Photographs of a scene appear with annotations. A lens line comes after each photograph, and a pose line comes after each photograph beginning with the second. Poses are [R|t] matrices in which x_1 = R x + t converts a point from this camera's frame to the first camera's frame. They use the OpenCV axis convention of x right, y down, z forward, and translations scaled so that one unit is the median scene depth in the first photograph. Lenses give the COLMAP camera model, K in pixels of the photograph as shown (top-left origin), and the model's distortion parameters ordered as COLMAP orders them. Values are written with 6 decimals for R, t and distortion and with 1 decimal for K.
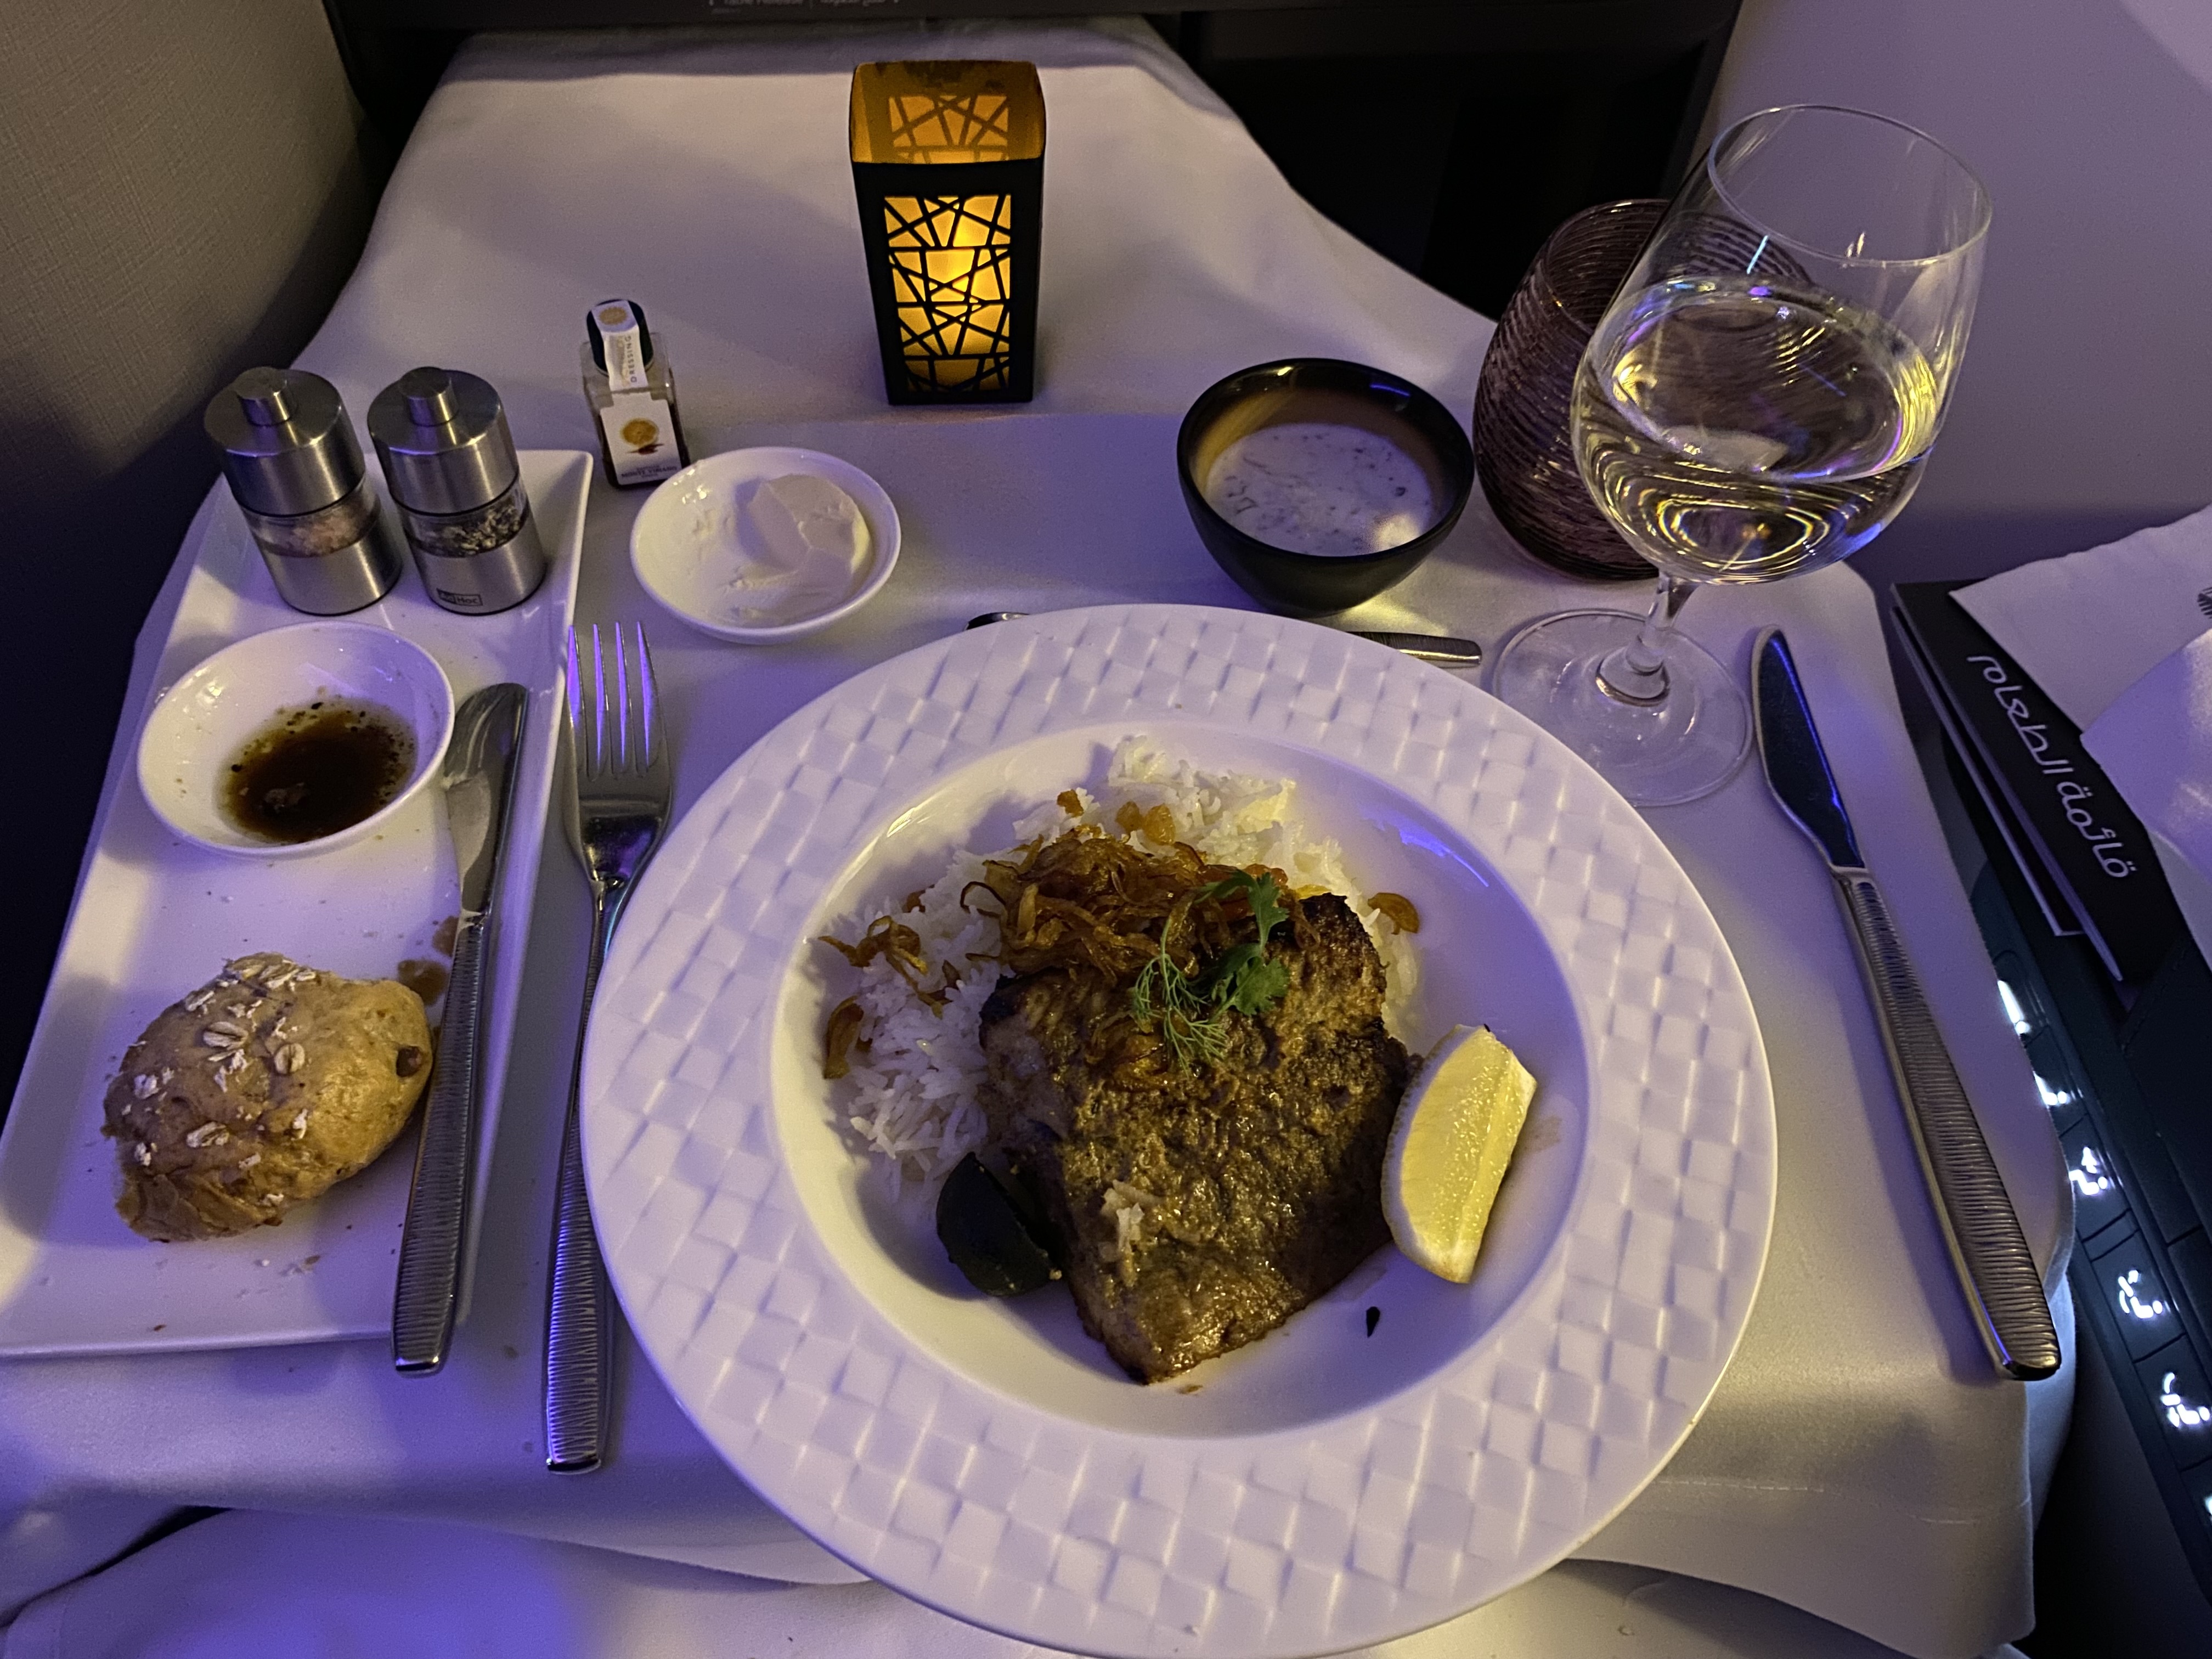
lens RADIAL K [[1833.2, 0, 1106.0], [0, 1833.2, 829.5], [0, 0, 1]] dist [0.145532, -0.000767]
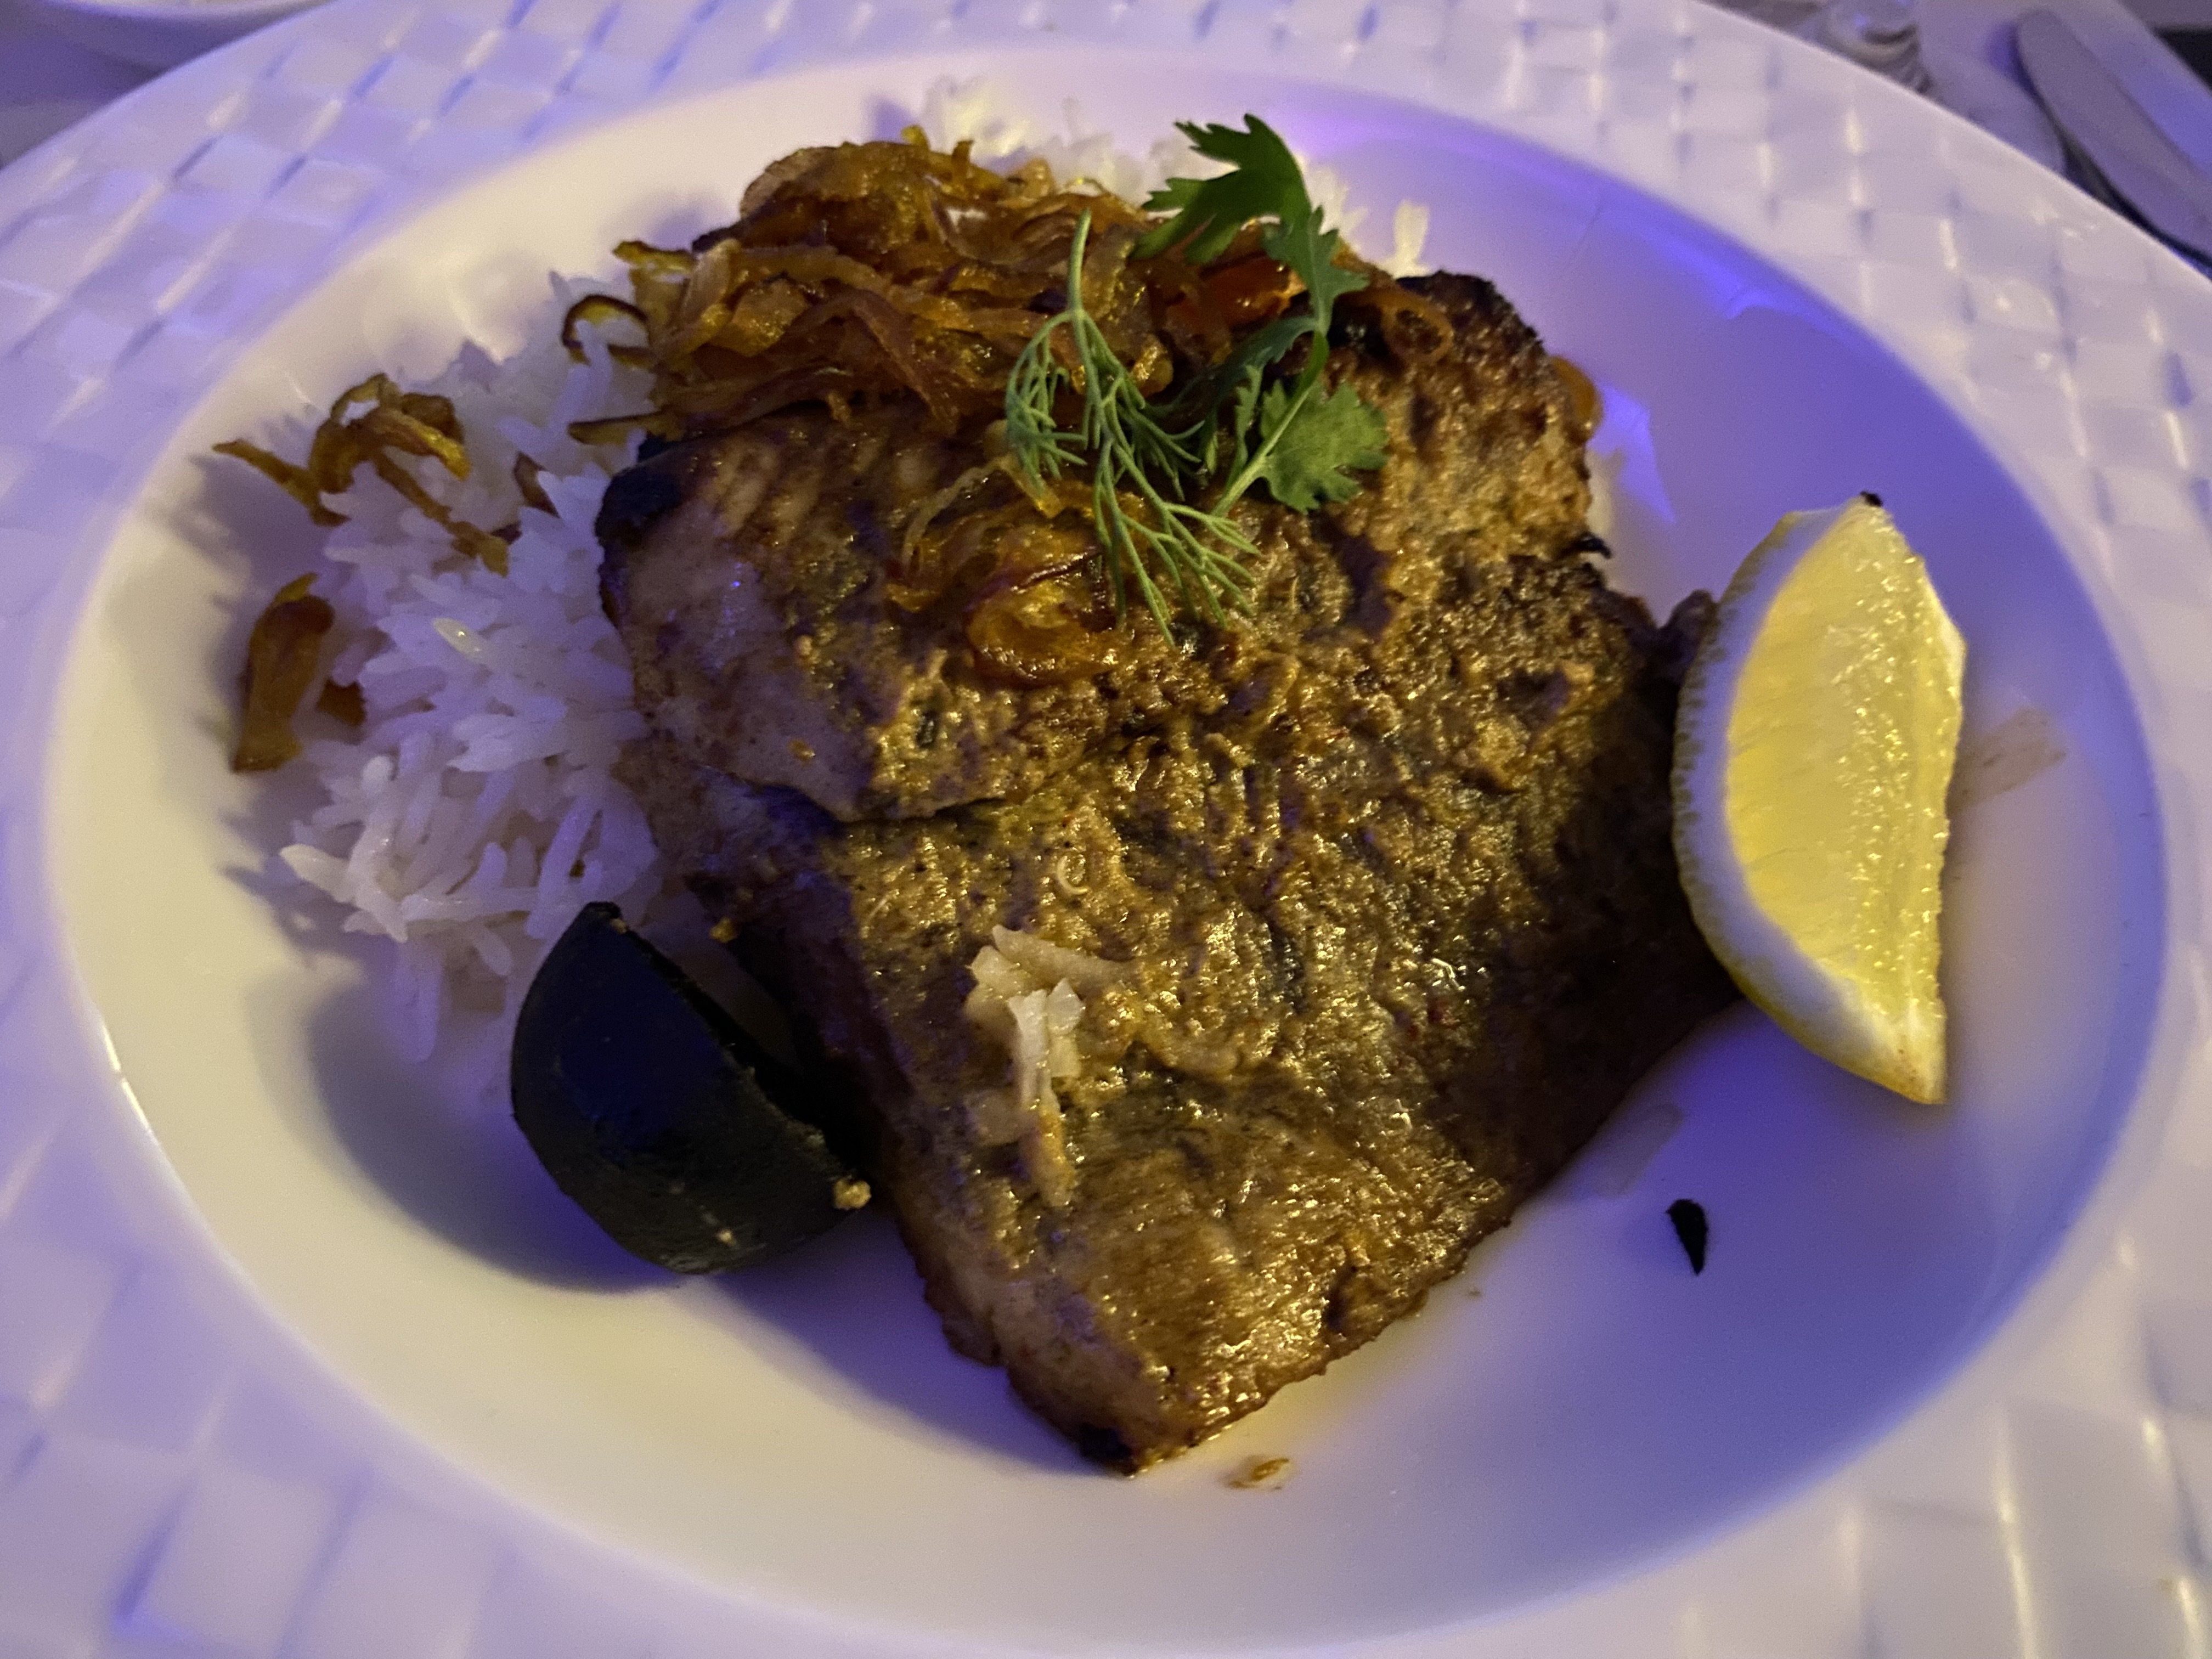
lens RADIAL K [[1788.2, 0, 1106.0], [0, 1788.2, 829.5], [0, 0, 1]] dist [0.143303, -0.366331]
pose [[0.993390, -0.081530, 0.080802, -0.000760], [0.081421, 0.996669, 0.004639, 0.168049], [-0.080911, 0.001971, 0.996719, 0.630568]]
